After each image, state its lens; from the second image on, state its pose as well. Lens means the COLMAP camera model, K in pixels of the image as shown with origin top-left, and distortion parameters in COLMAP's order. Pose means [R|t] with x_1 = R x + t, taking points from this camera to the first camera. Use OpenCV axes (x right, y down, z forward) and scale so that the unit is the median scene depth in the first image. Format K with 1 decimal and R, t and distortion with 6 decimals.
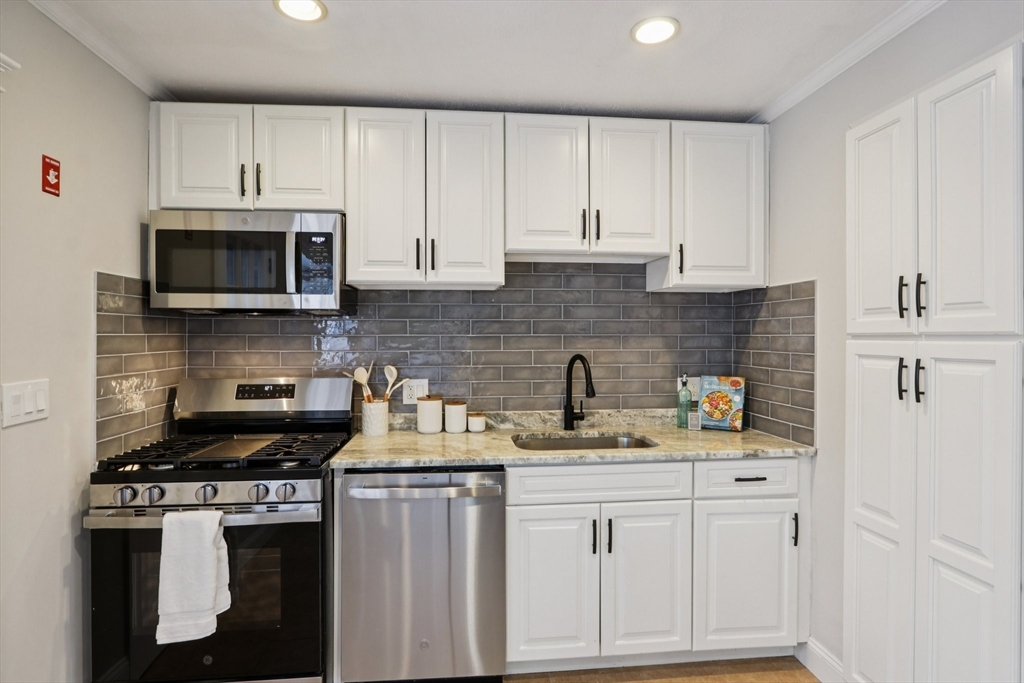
lens RADIAL K [[517.1, 0, 510.3], [0, 517.1, 338.1], [0, 0, 1]] dist [-0.015001, 0.000735]
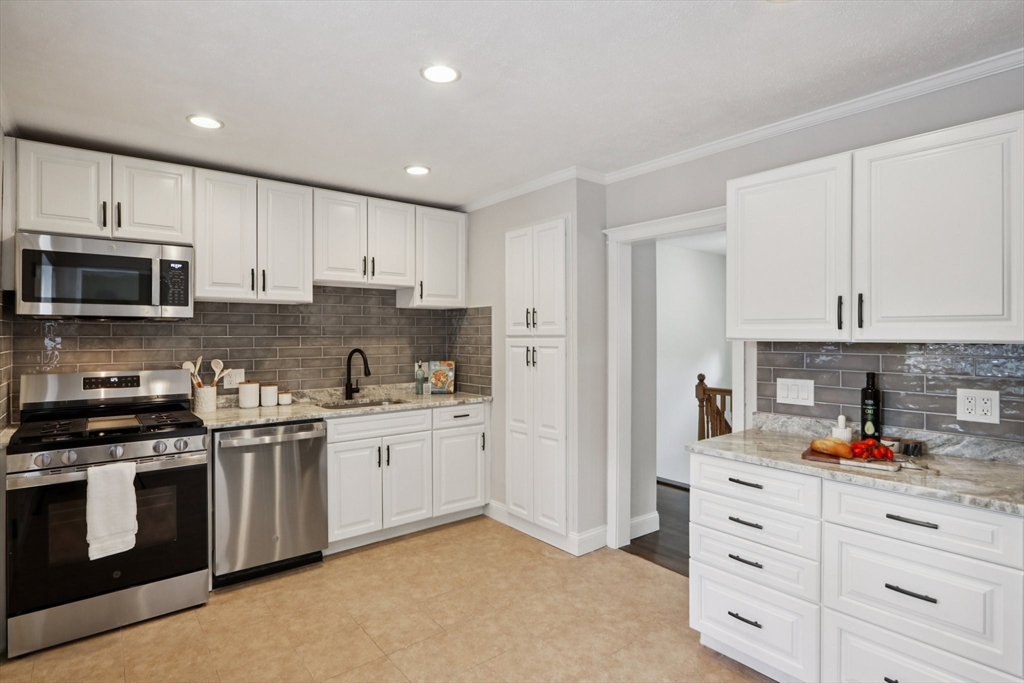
lens RADIAL K [[517.1, 0, 510.3], [0, 517.1, 338.1], [0, 0, 1]] dist [-0.015001, 0.000735]
pose [[0.833656, -0.004473, 0.552266, -0.354108], [0.004167, 0.999990, 0.001809, -0.000879], [-0.552268, 0.000794, 0.833666, -0.549388]]
